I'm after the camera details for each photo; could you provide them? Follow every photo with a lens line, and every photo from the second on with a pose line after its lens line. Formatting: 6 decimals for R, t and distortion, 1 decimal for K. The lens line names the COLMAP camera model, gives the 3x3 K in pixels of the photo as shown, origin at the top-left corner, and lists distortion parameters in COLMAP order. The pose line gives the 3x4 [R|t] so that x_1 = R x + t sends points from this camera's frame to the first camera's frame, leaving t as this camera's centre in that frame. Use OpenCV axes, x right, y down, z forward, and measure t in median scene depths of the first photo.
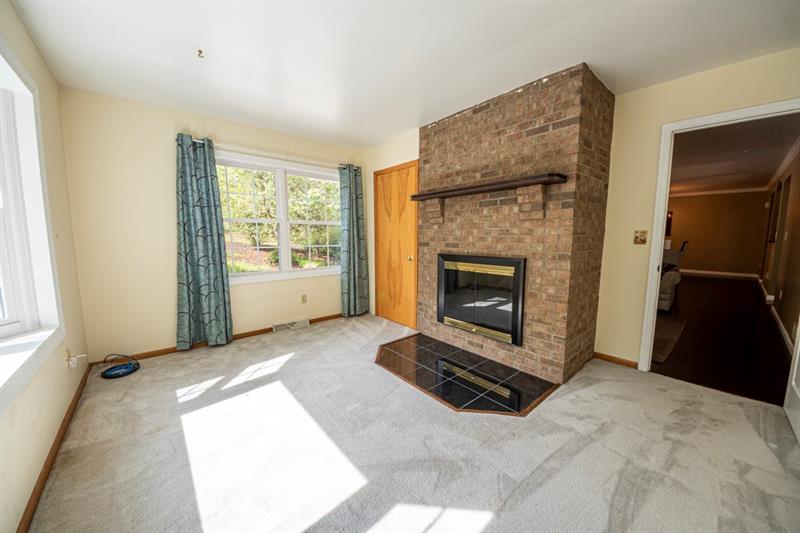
lens RADIAL K [[283.9, 0, 388.6], [0, 283.9, 267.0], [0, 0, 1]] dist [-0.010045, -0.000125]
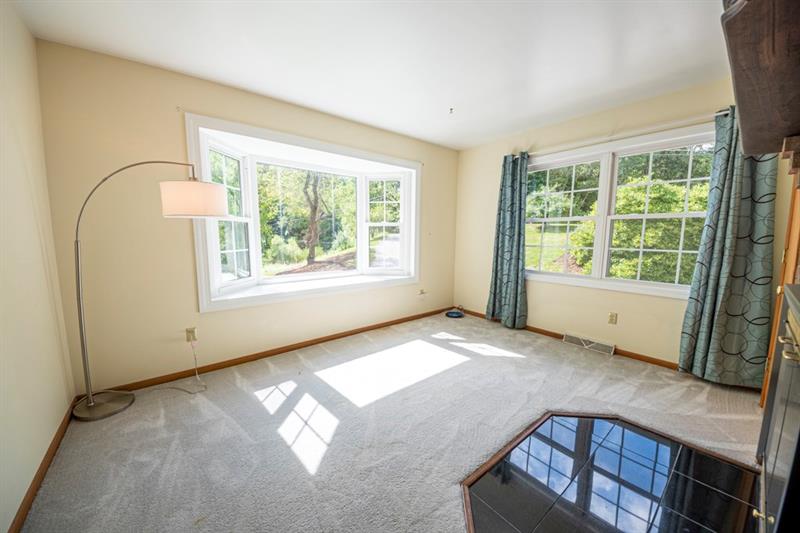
lens RADIAL K [[283.9, 0, 388.6], [0, 283.9, 267.0], [0, 0, 1]] dist [-0.010045, -0.000125]
pose [[-0.048382, 0.113313, -0.992381, 0.579314], [-0.116929, 0.986070, 0.118293, -0.053384], [0.991961, 0.121762, -0.034458, 0.516109]]
